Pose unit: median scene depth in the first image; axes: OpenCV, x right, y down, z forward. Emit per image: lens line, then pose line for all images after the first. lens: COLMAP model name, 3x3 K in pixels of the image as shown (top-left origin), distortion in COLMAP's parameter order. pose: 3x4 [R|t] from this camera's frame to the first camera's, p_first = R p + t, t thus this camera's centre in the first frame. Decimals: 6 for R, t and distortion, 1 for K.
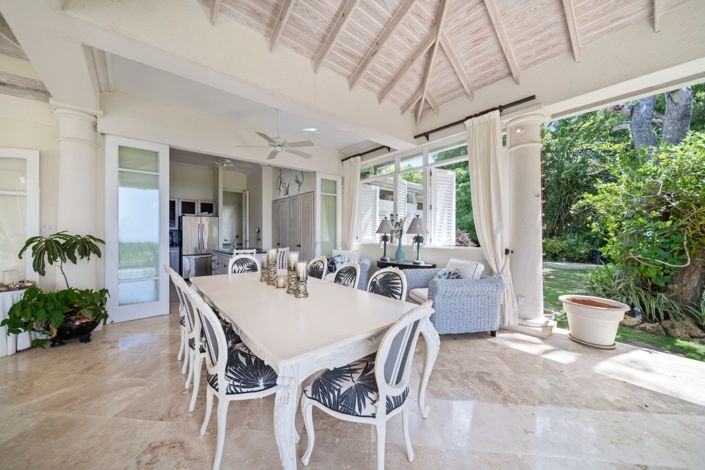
lens RADIAL K [[257.8, 0, 352.7], [0, 257.8, 233.1], [0, 0, 1]] dist [0.000369, 0.000007]
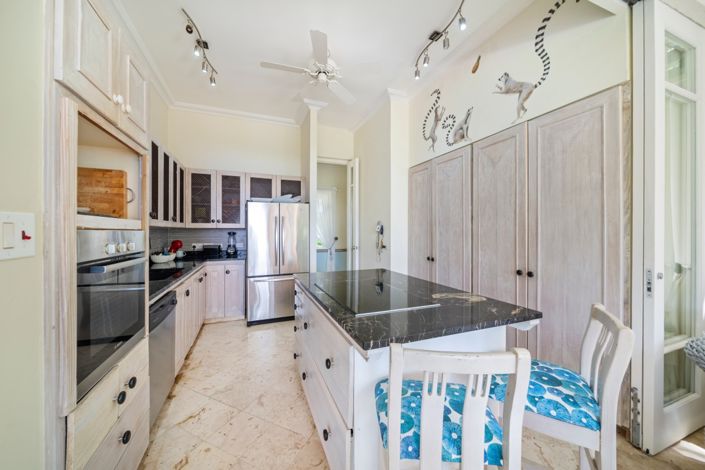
lens RADIAL K [[262.4, 0, 352.0], [0, 262.4, 232.5], [0, 0, 1]] dist [-0.000354, -0.000005]
pose [[0.947457, 0.002394, -0.319873, -0.260953], [-0.000963, 0.999989, 0.004631, -0.005576], [0.319881, -0.004079, 0.947449, 0.507311]]
